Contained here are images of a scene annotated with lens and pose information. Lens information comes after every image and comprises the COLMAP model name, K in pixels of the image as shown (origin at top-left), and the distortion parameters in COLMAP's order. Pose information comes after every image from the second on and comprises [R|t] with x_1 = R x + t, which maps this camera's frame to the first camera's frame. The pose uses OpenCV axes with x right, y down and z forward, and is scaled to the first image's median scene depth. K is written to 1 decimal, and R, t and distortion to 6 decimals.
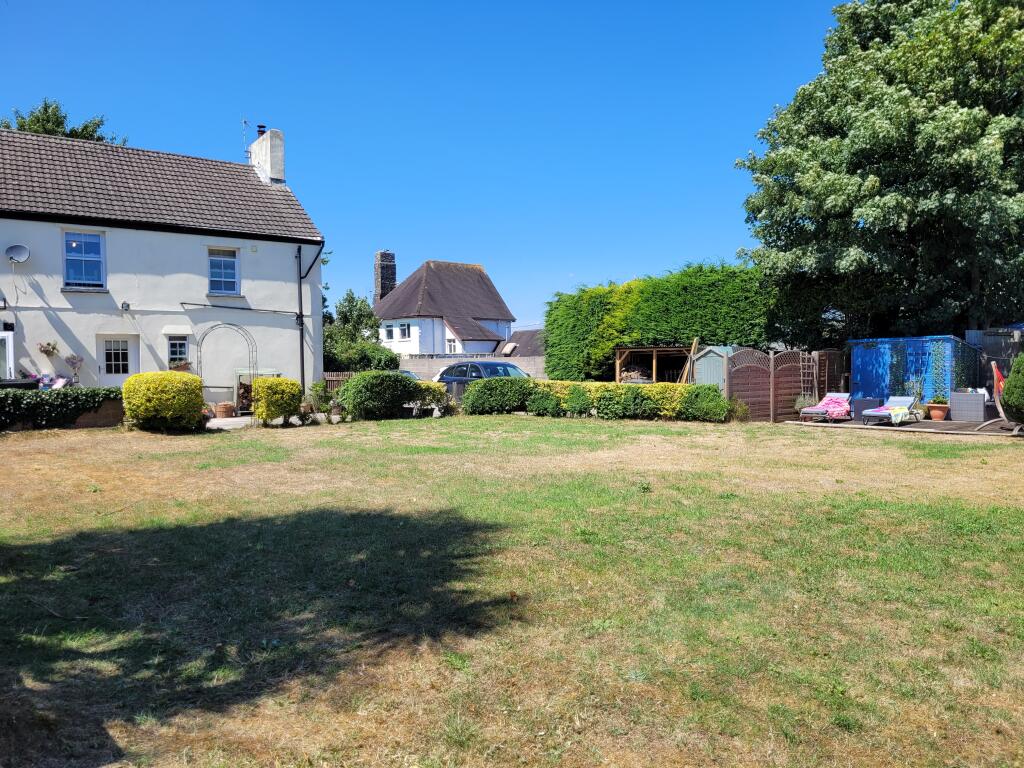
lens RADIAL K [[776.3, 0, 512.0], [0, 776.3, 384.0], [0, 0, 1]] dist [0.042449, -0.000566]
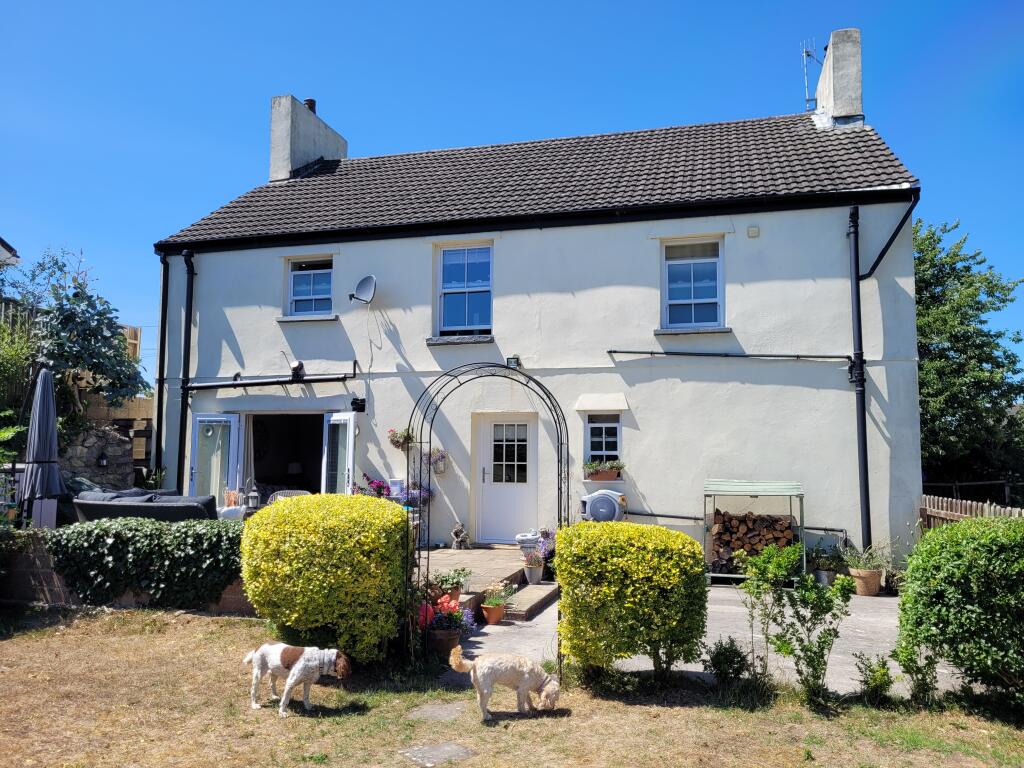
lens RADIAL K [[770.0, 0, 512.0], [0, 770.0, 384.0], [0, 0, 1]] dist [0.035309, -0.000471]
pose [[0.651956, -0.056674, -0.756136, -0.076362], [-0.034047, 0.994009, -0.103860, -0.025944], [0.757492, 0.093457, 0.646121, 0.631403]]
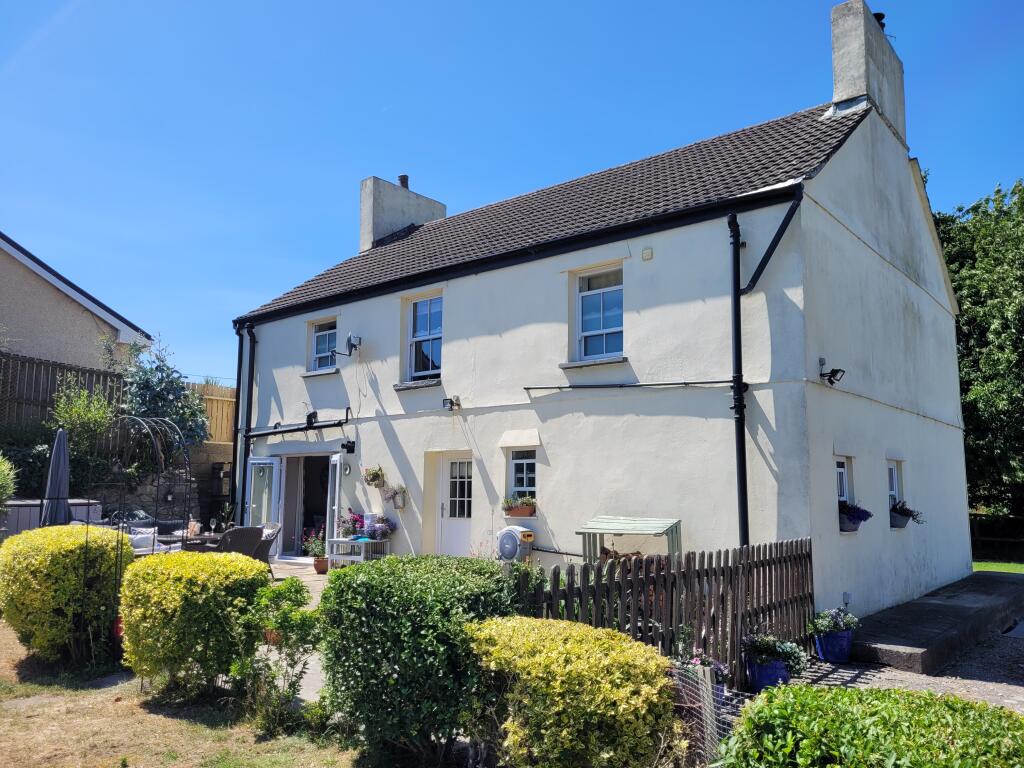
lens RADIAL K [[776.3, 0, 512.0], [0, 776.3, 384.0], [0, 0, 1]] dist [0.042449, -0.000566]
pose [[0.276235, -0.118222, -0.953791, 0.080233], [-0.033138, 0.990644, -0.132387, -0.036546], [0.960519, 0.068177, 0.269733, 0.866863]]
